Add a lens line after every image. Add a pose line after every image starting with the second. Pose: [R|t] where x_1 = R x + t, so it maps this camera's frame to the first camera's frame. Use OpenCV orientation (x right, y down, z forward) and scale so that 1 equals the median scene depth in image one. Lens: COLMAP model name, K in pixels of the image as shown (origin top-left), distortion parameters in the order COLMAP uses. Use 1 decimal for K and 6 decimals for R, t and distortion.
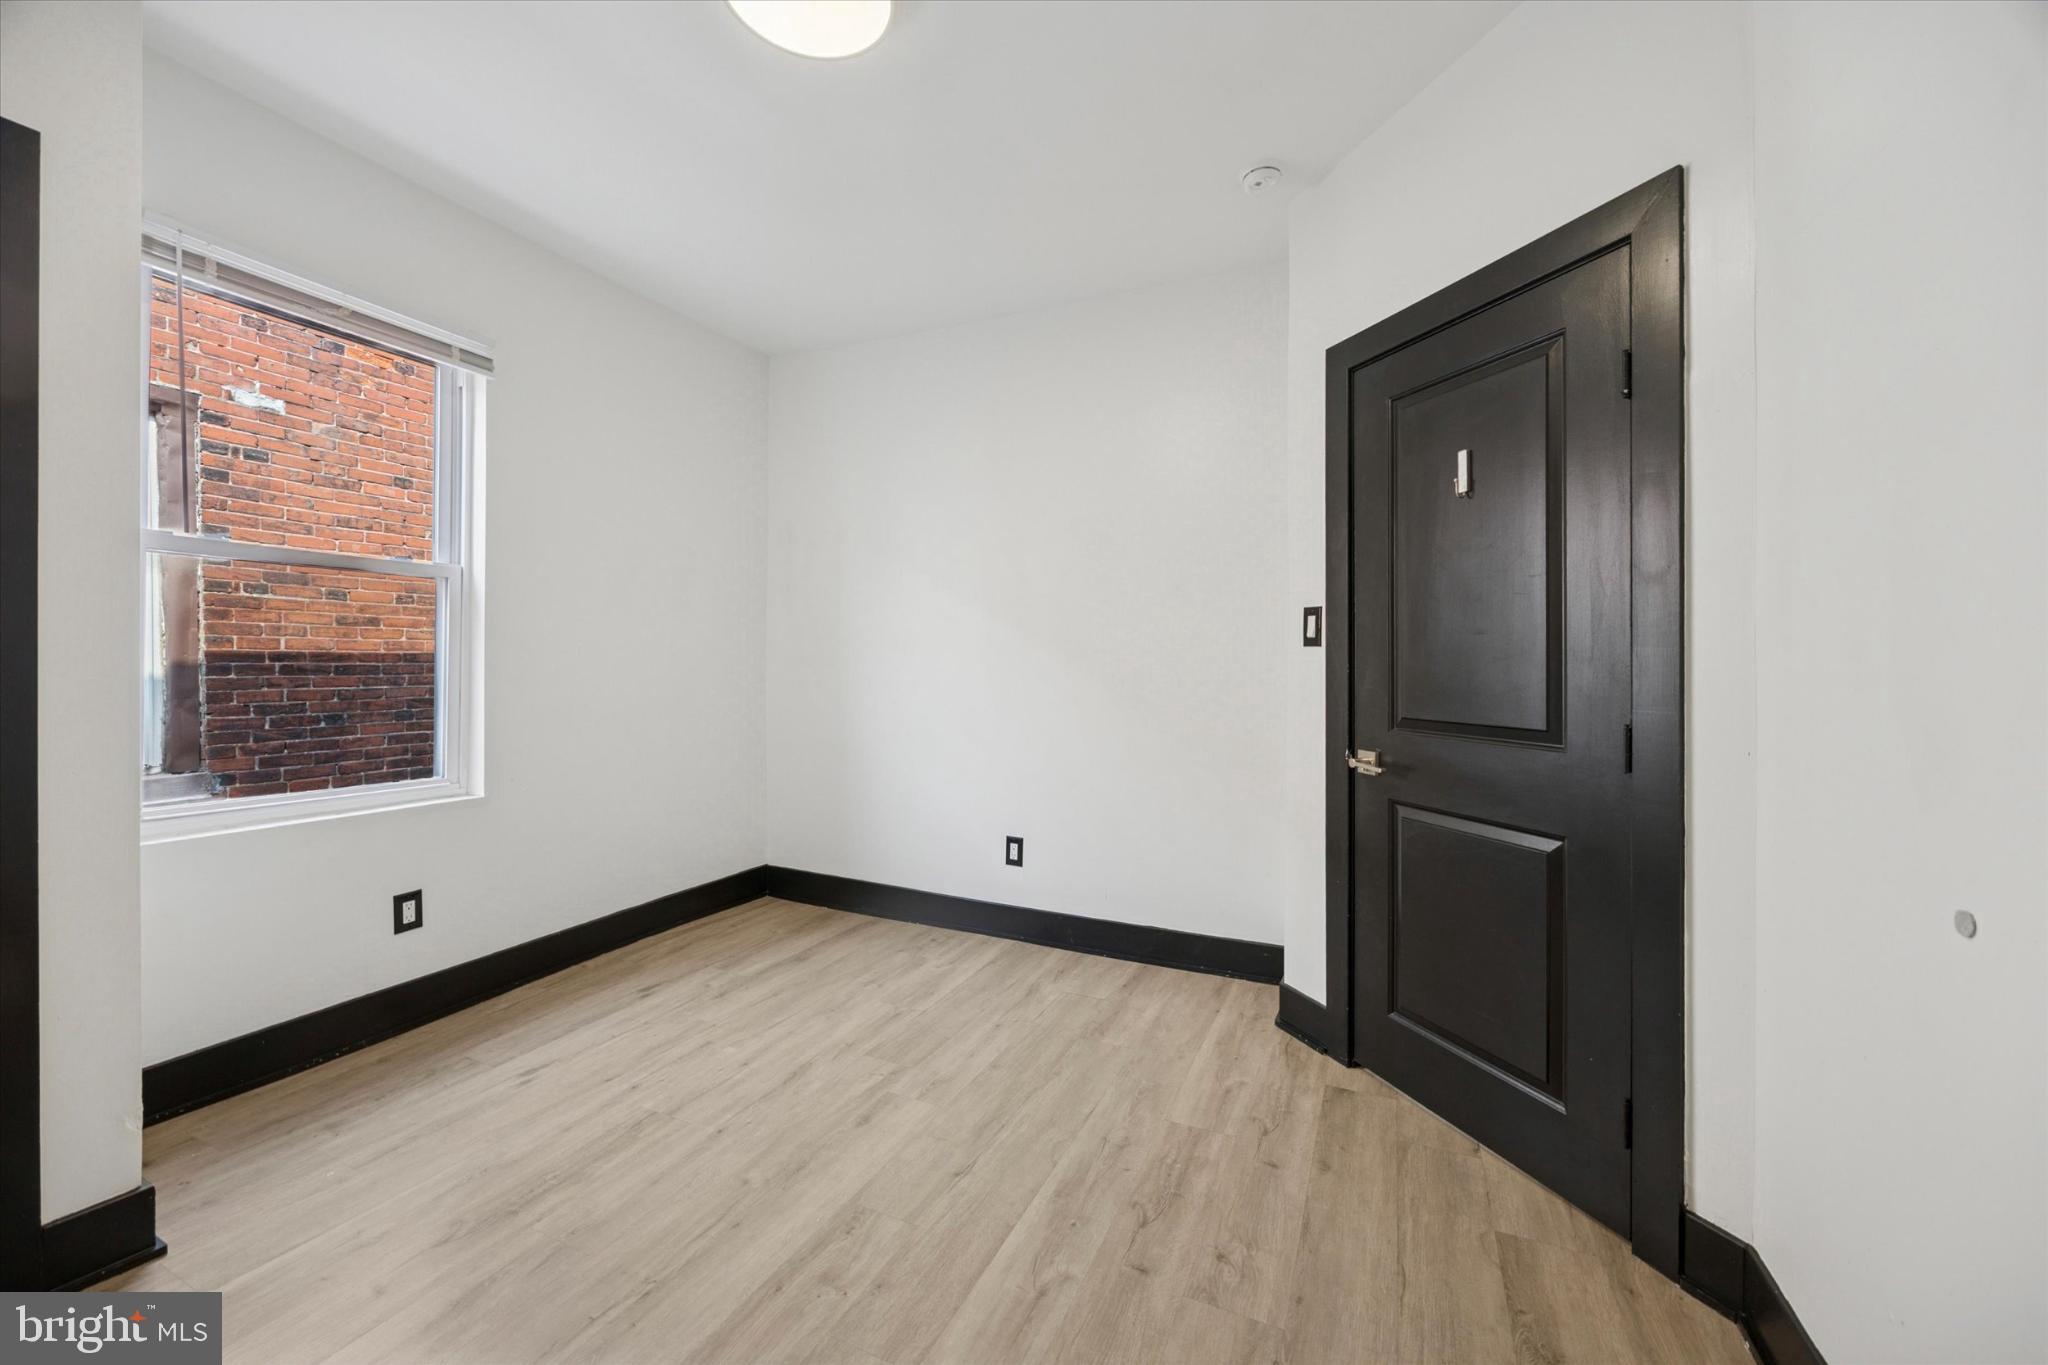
lens RADIAL K [[788.9, 0, 1018.9], [0, 788.9, 689.0], [0, 0, 1]] dist [-0.001647, 0.000149]
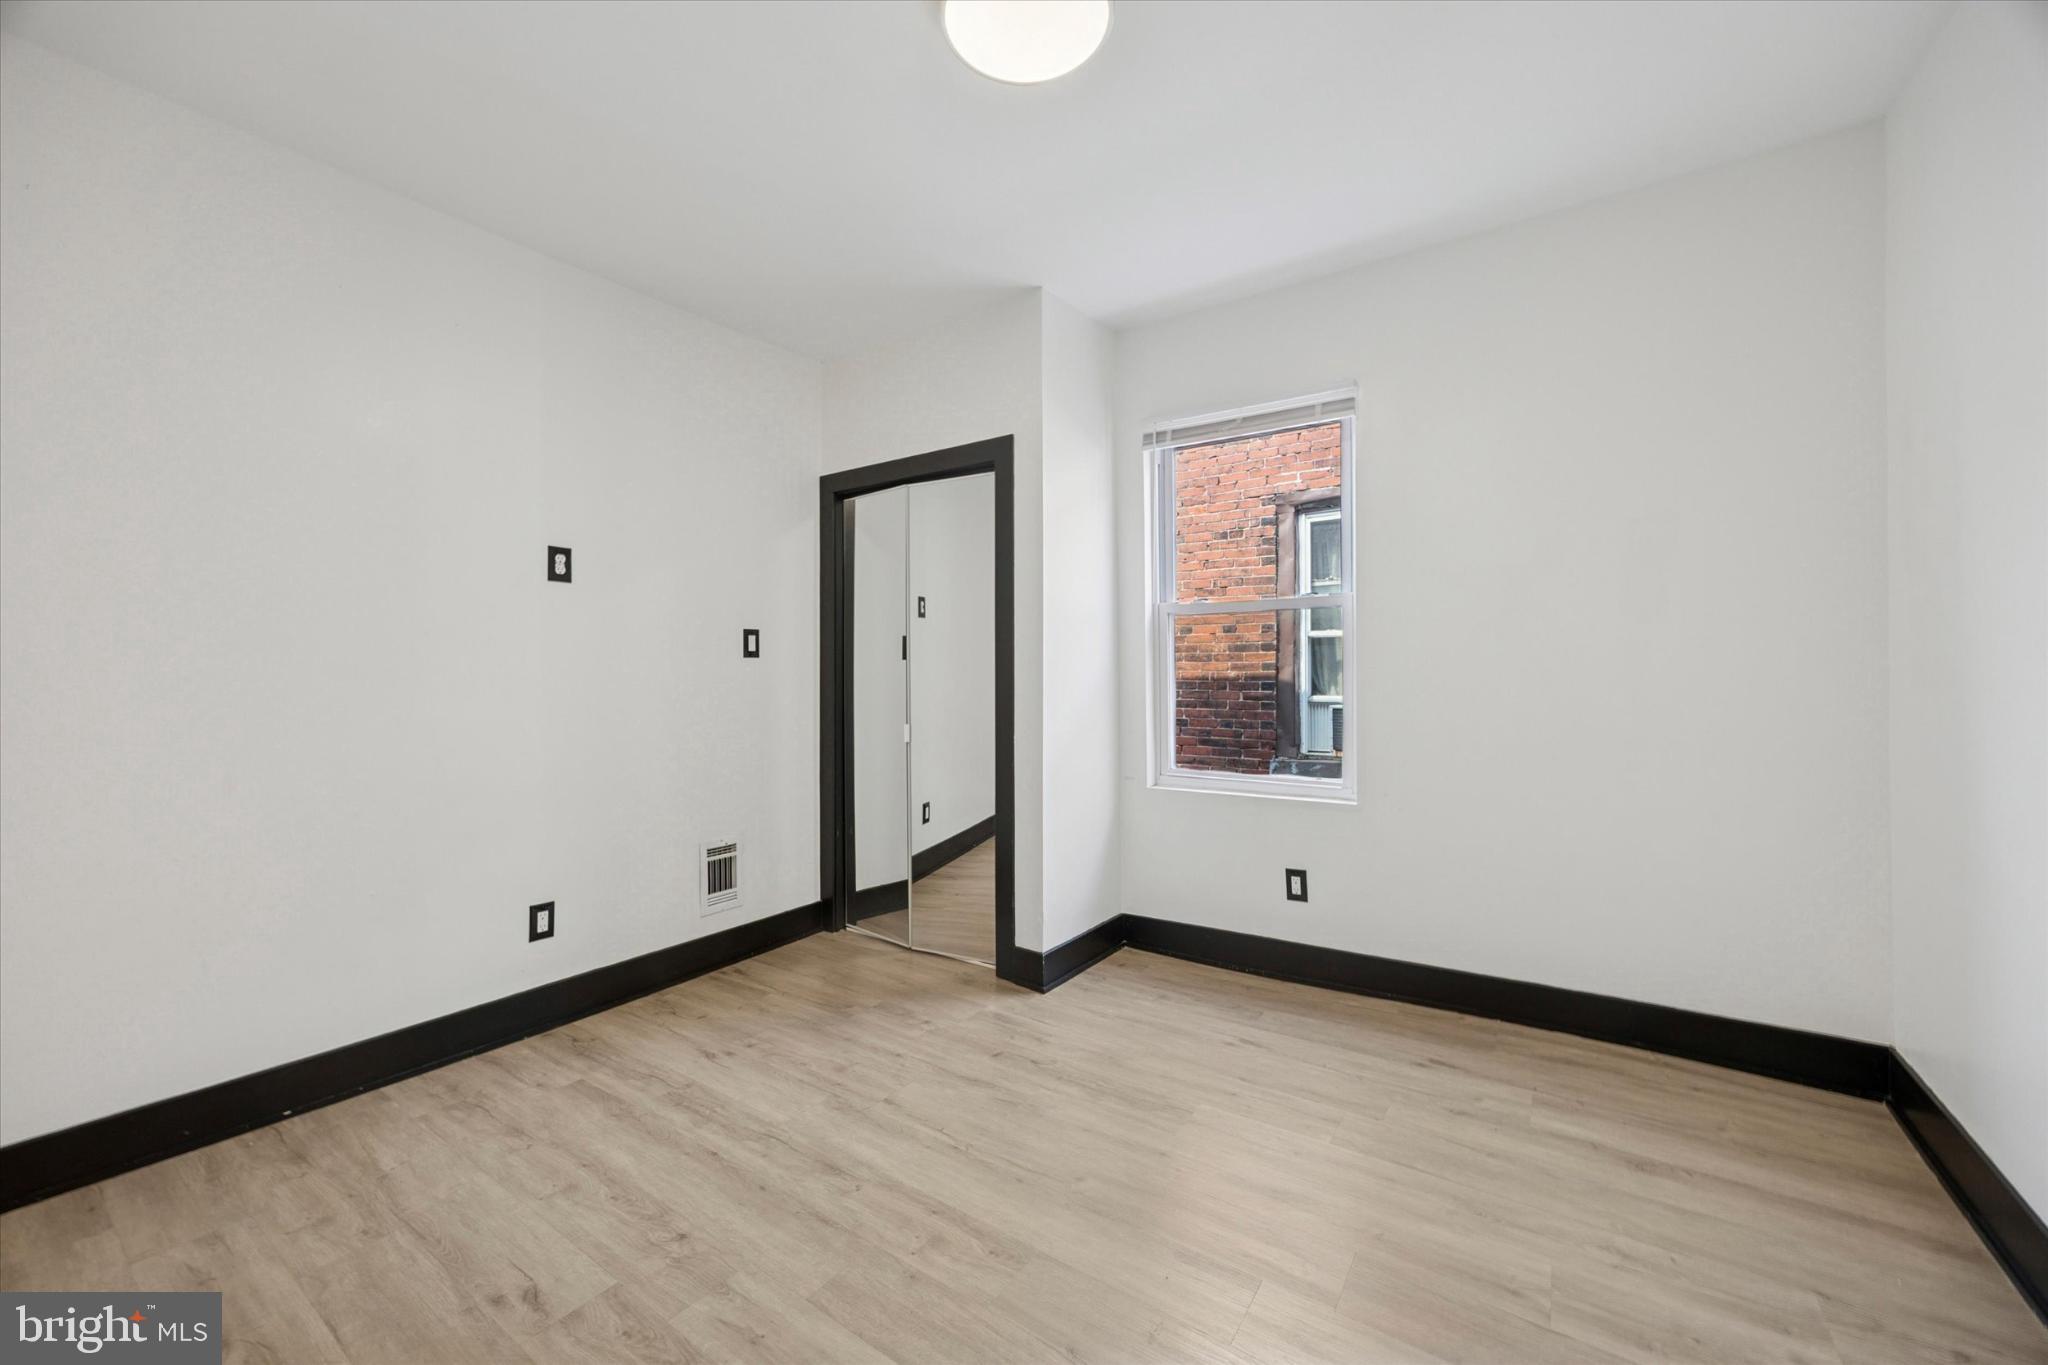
lens RADIAL K [[788.9, 0, 1018.9], [0, 788.9, 689.0], [0, 0, 1]] dist [-0.001647, 0.000149]
pose [[-0.162939, 0.007521, -0.986608, 0.467076], [-0.030005, 0.999471, 0.012574, -0.019877], [0.986180, 0.031652, -0.162627, 0.729740]]
